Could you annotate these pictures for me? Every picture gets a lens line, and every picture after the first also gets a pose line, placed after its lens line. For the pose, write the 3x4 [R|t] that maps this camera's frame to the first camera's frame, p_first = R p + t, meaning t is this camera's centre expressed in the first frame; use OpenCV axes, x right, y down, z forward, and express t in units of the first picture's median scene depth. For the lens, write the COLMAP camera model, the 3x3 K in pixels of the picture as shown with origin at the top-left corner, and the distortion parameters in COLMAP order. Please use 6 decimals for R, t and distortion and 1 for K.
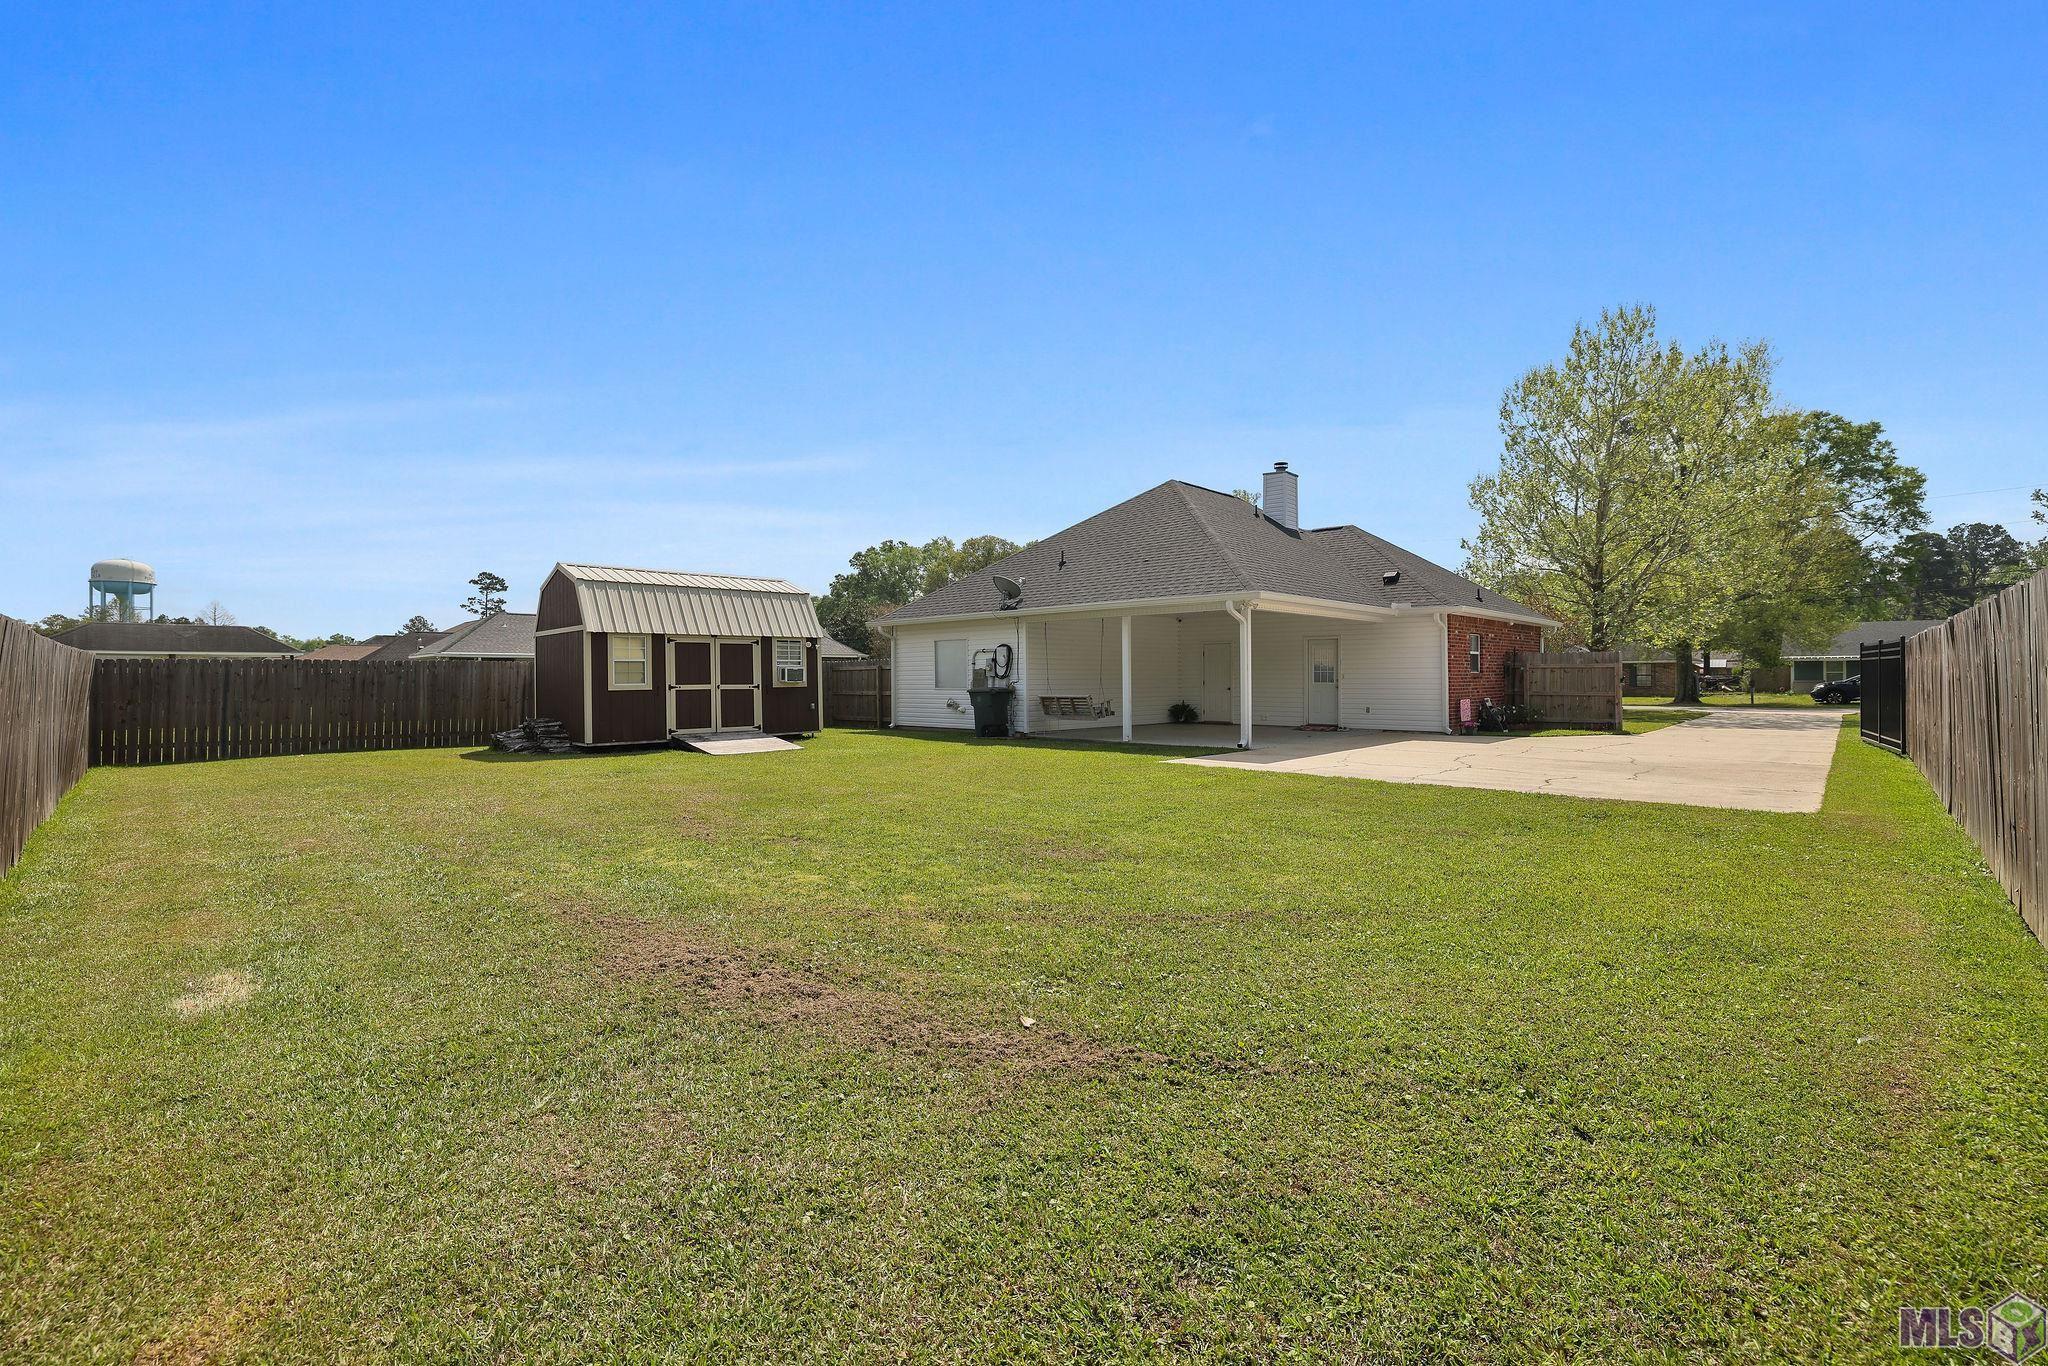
lens RADIAL K [[889.6, 0, 1012.1], [0, 889.6, 680.2], [0, 0, 1]] dist [-0.026740, 0.001979]
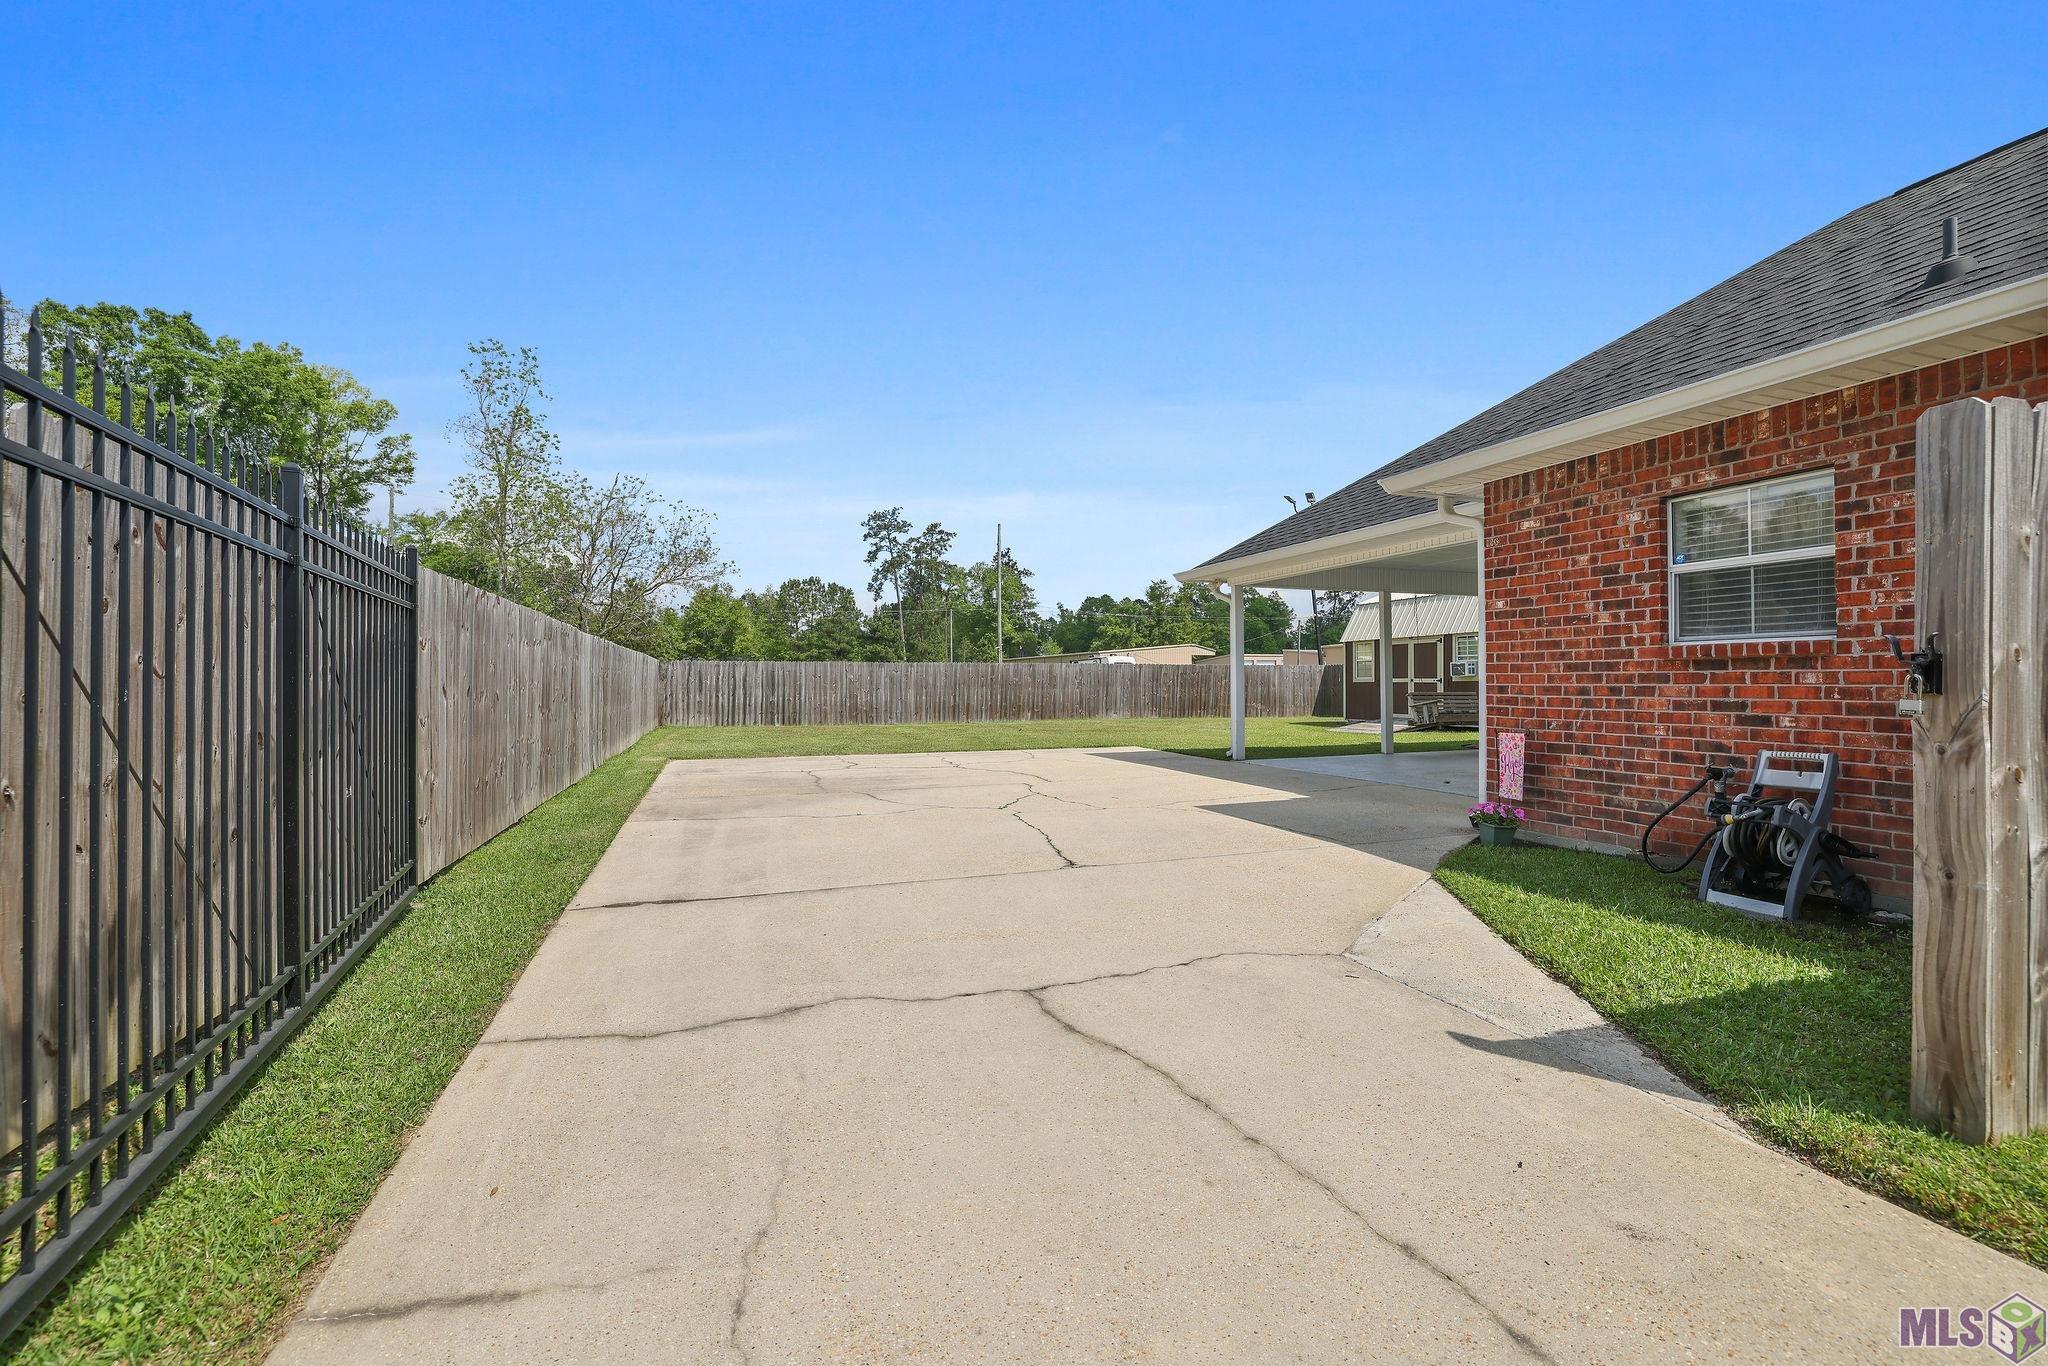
lens RADIAL K [[889.6, 0, 1009.7], [0, 889.6, 669.8], [0, 0, 1]] dist [-0.026740, 0.001979]
pose [[-0.448787, -0.003821, -0.893630, 0.984837], [0.002432, 0.999982, -0.005498, -0.001485], [0.893635, -0.004641, -0.448770, 1.068564]]
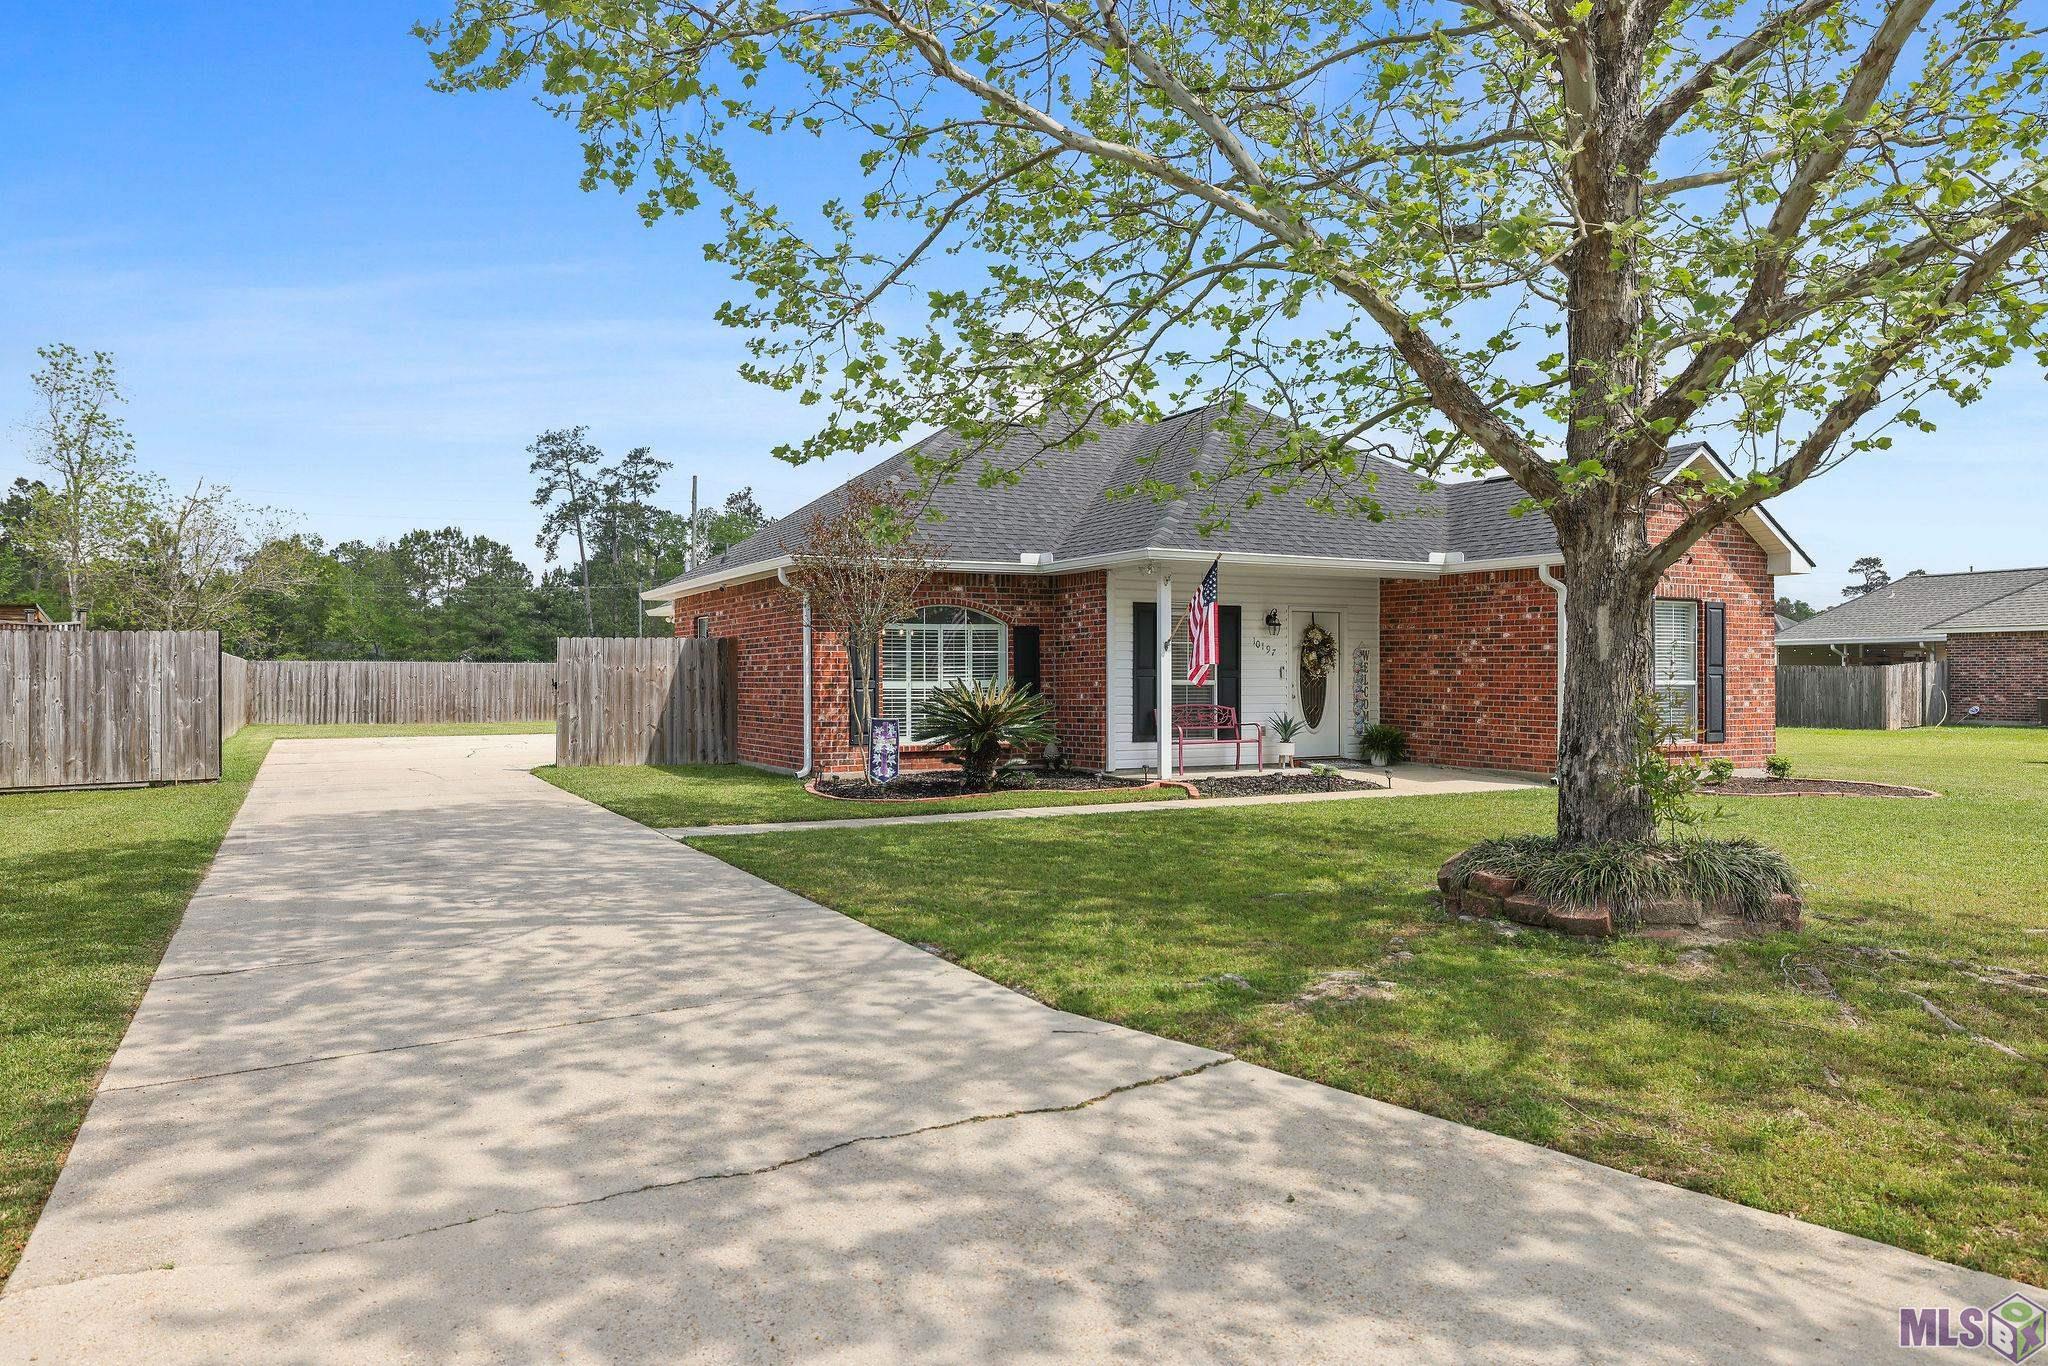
lens RADIAL K [[1334.6, 0, 1024.1], [0, 1334.6, 676.7], [0, 0, 1]] dist [0.002454, 0.002633]
pose [[-0.281683, 0.007503, -0.959478, 1.712967], [0.000596, 0.999971, 0.007644, -0.016355], [0.959507, 0.001581, -0.281679, 1.772078]]
